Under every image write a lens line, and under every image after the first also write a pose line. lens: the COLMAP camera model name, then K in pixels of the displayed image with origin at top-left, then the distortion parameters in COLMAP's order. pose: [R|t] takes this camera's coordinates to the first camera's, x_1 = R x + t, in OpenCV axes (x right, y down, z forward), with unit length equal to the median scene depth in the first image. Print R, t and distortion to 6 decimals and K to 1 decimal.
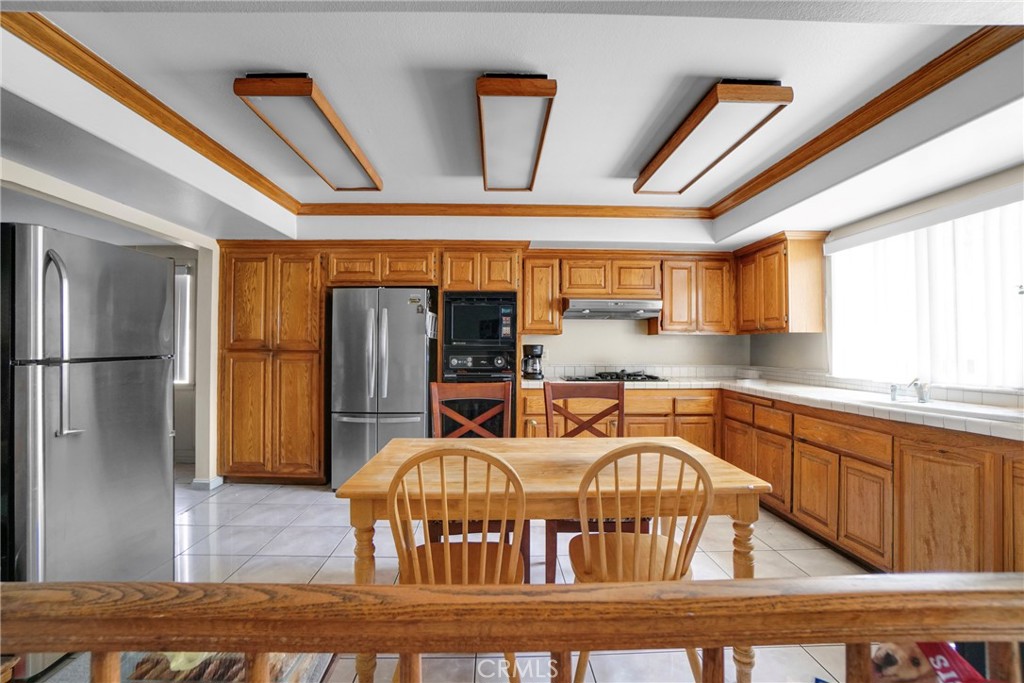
lens RADIAL K [[464.4, 0, 506.9], [0, 464.4, 340.9], [0, 0, 1]] dist [-0.032340, 0.001776]
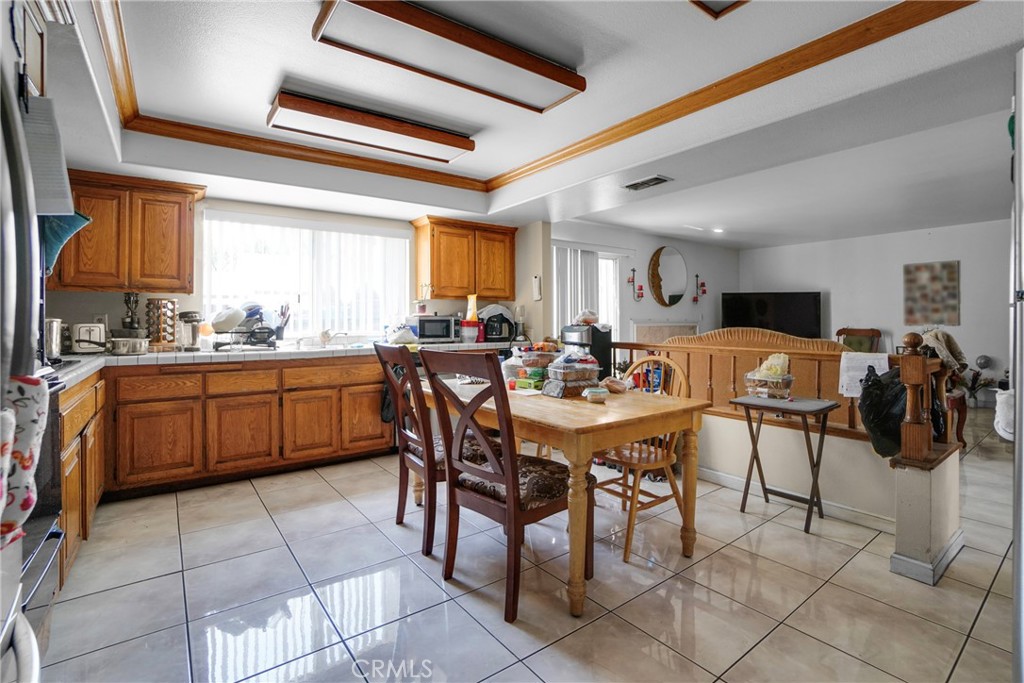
lens RADIAL K [[464.4, 0, 518.3], [0, 464.4, 313.1], [0, 0, 1]] dist [-0.032340, 0.001776]
pose [[-0.590780, 0.006427, 0.806807, -0.562543], [-0.006539, 0.999897, -0.012754, 0.031112], [-0.806806, -0.012811, -0.590677, 1.093578]]
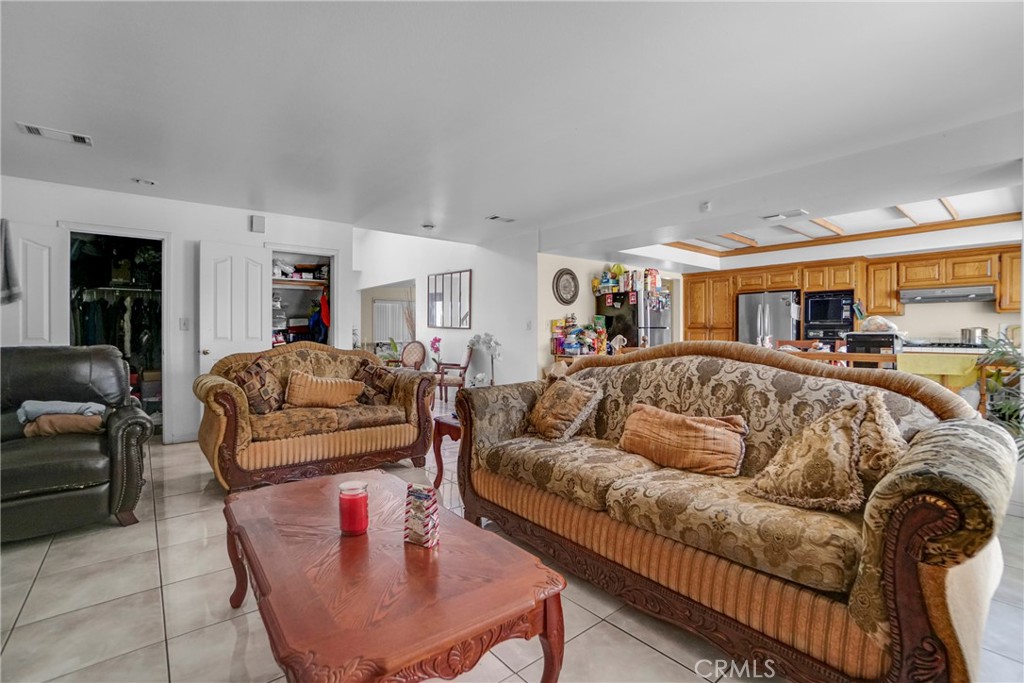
lens RADIAL K [[464.4, 0, 510.1], [0, 464.4, 334.3], [0, 0, 1]] dist [-0.032340, 0.001776]
pose [[0.608333, -0.000308, -0.793682, 0.530932], [0.014465, 0.999838, 0.010699, 0.013419], [0.793550, -0.017989, 0.608239, -0.857382]]
